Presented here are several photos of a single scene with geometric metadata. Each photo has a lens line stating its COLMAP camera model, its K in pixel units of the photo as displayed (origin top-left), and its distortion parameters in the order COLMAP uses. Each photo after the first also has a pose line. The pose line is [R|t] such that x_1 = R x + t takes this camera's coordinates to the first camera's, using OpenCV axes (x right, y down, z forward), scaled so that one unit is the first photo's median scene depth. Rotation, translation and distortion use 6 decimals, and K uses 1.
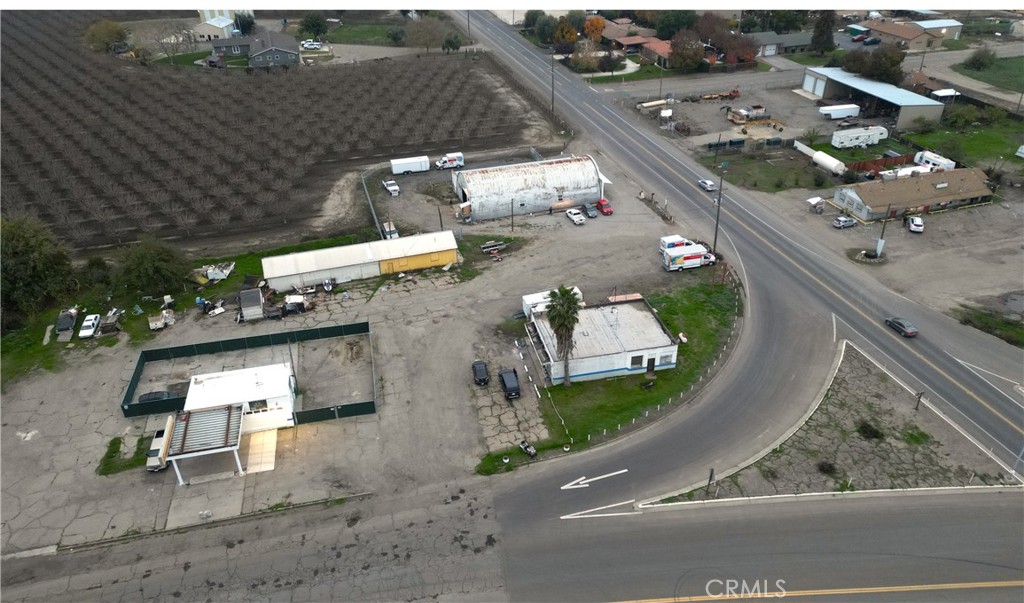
lens RADIAL K [[733.6, 0, 528.7], [0, 733.6, 301.8], [0, 0, 1]] dist [0.085748, -0.100302]
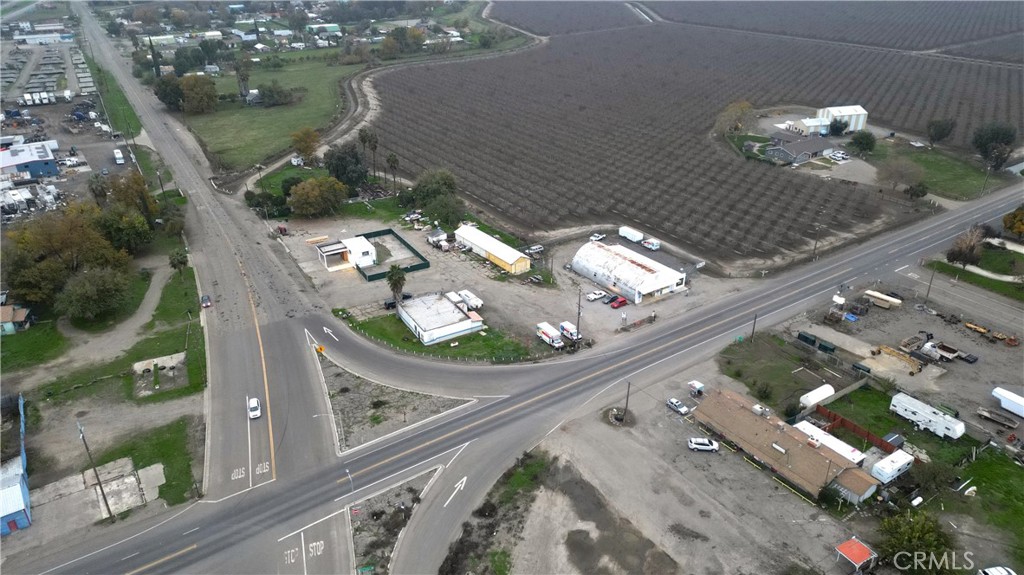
lens RADIAL K [[708.6, 0, 512.0], [0, 708.6, 287.5], [0, 0, 1]] dist [0.088445, -0.097195]
pose [[0.287243, 0.433702, -0.854046, 1.410804], [-0.493377, 0.831235, 0.256180, -0.480964], [0.821018, 0.347781, 0.452745, 0.314343]]
